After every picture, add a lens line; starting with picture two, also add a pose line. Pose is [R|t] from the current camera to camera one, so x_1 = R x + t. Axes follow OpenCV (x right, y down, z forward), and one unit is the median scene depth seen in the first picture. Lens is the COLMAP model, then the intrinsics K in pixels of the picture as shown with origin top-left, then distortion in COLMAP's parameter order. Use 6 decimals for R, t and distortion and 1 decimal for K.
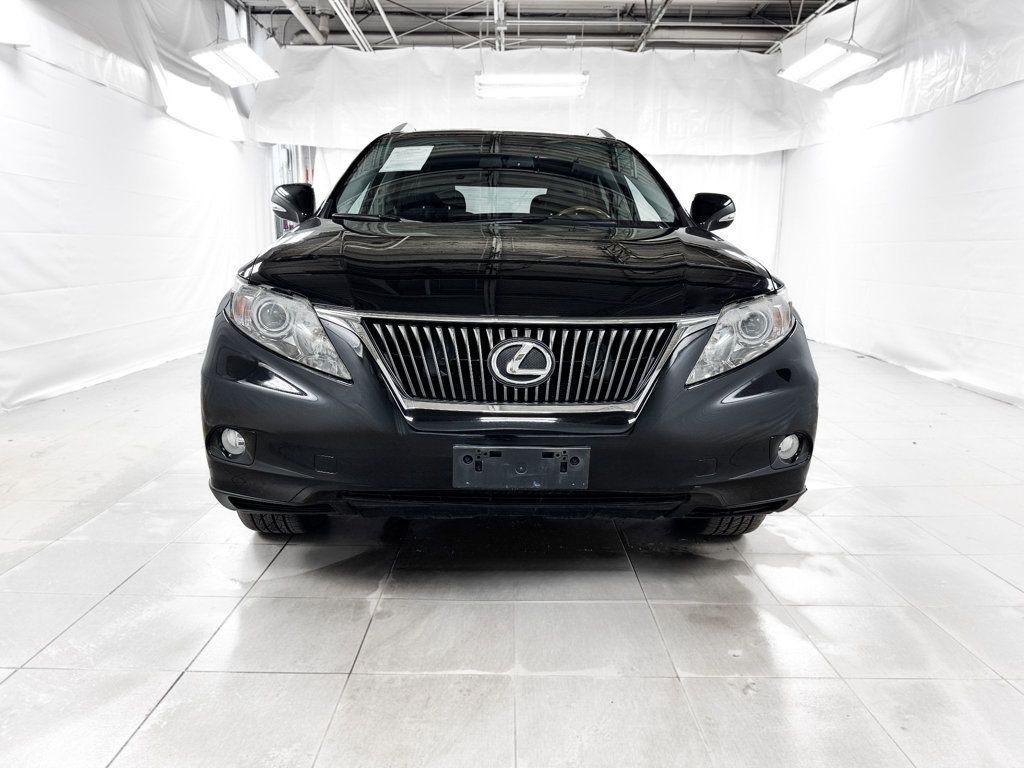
lens RADIAL K [[724.5, 0, 509.0], [0, 724.5, 397.8], [0, 0, 1]] dist [0.008103, -0.004908]
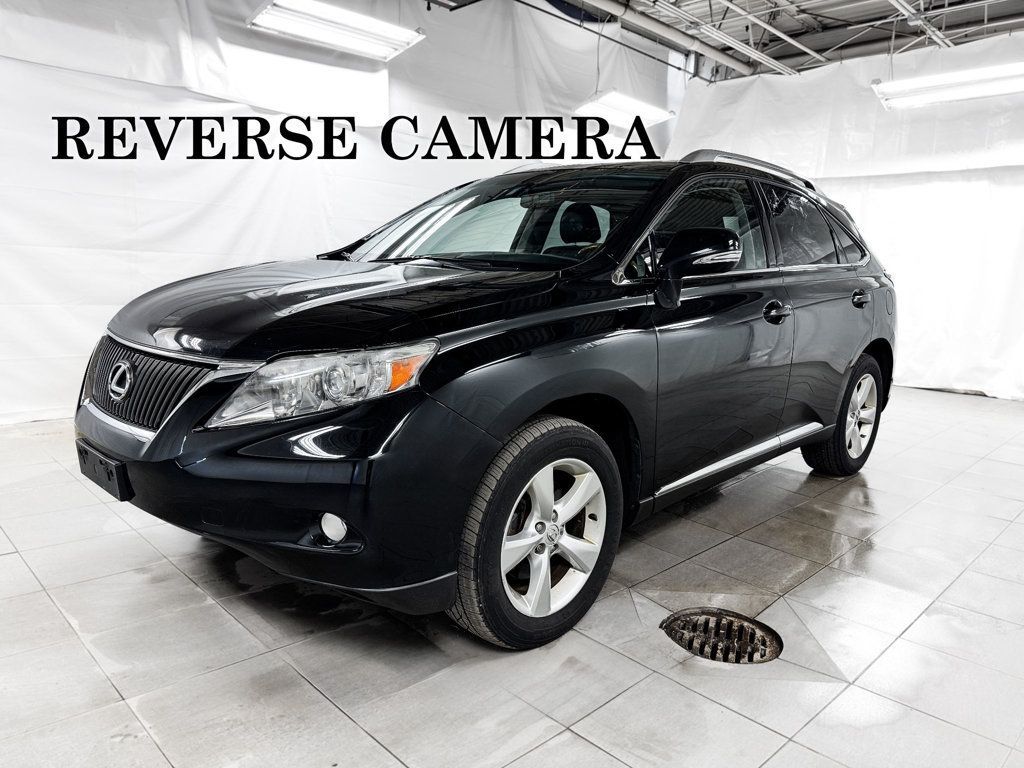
lens RADIAL K [[731.9, 0, 512.0], [0, 731.9, 384.0], [0, 0, 1]] dist [0.001529, -0.000863]
pose [[0.694723, 0.135149, -0.706466, 0.274539], [-0.175720, 0.984318, 0.015504, -0.036275], [0.697483, 0.113369, 0.707577, 0.126467]]
